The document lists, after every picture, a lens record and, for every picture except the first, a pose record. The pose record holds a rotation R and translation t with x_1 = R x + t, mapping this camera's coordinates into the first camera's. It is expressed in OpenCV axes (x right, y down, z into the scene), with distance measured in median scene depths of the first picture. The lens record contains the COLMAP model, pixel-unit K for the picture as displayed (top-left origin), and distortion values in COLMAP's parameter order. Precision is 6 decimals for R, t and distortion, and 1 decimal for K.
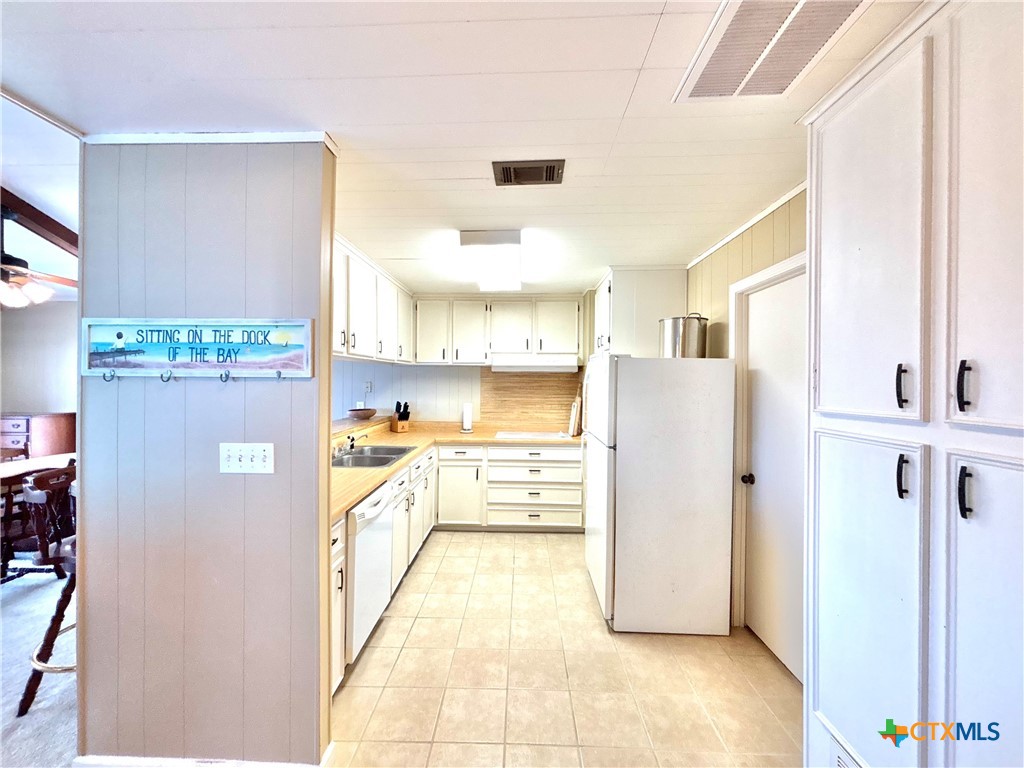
lens RADIAL K [[409.6, 0, 512.4], [0, 409.6, 383.5], [0, 0, 1]] dist [0.002649, -0.000350]
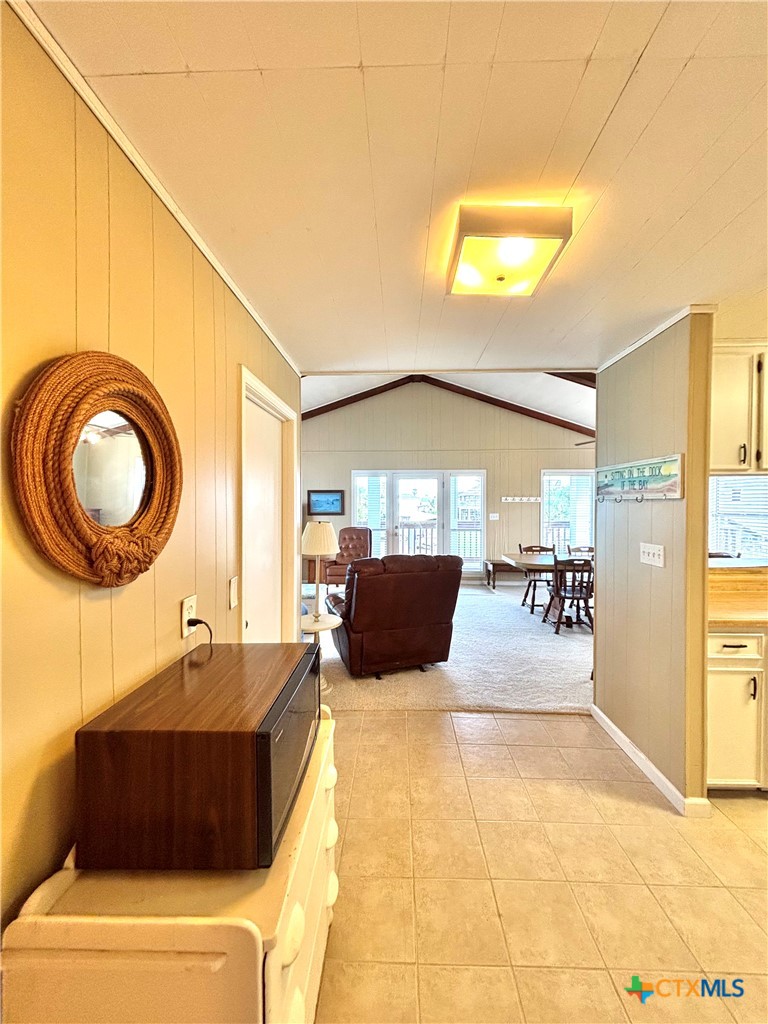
lens RADIAL K [[409.6, 0, 384.5], [0, 409.6, 510.4], [0, 0, 1]] dist [0.002649, -0.000350]
pose [[-0.003552, 0.012210, -0.999919, 0.817585], [-0.006415, 0.999905, 0.012233, 0.013743], [0.999973, 0.006458, -0.003473, 0.052563]]
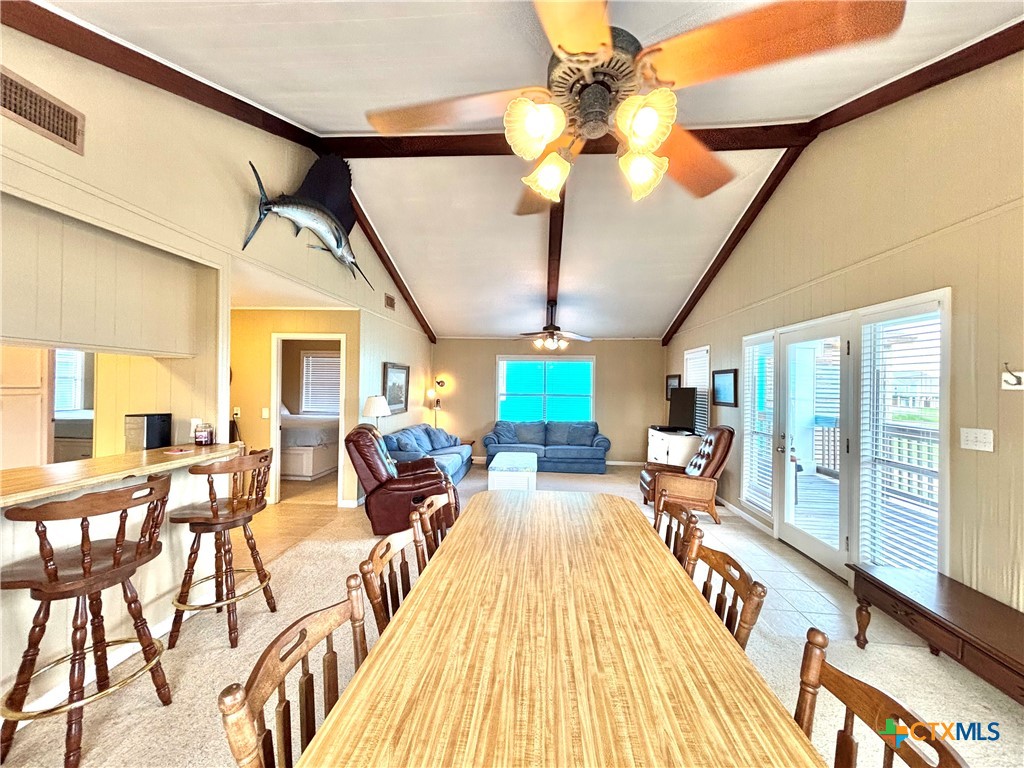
lens RADIAL K [[409.6, 0, 512.5], [0, 409.6, 383.2], [0, 0, 1]] dist [0.002649, -0.000350]
pose [[-0.998748, -0.018972, 0.046278, -2.479410], [-0.018830, 0.999817, 0.003501, -0.032785], [-0.046336, 0.002625, -0.998922, 2.849920]]
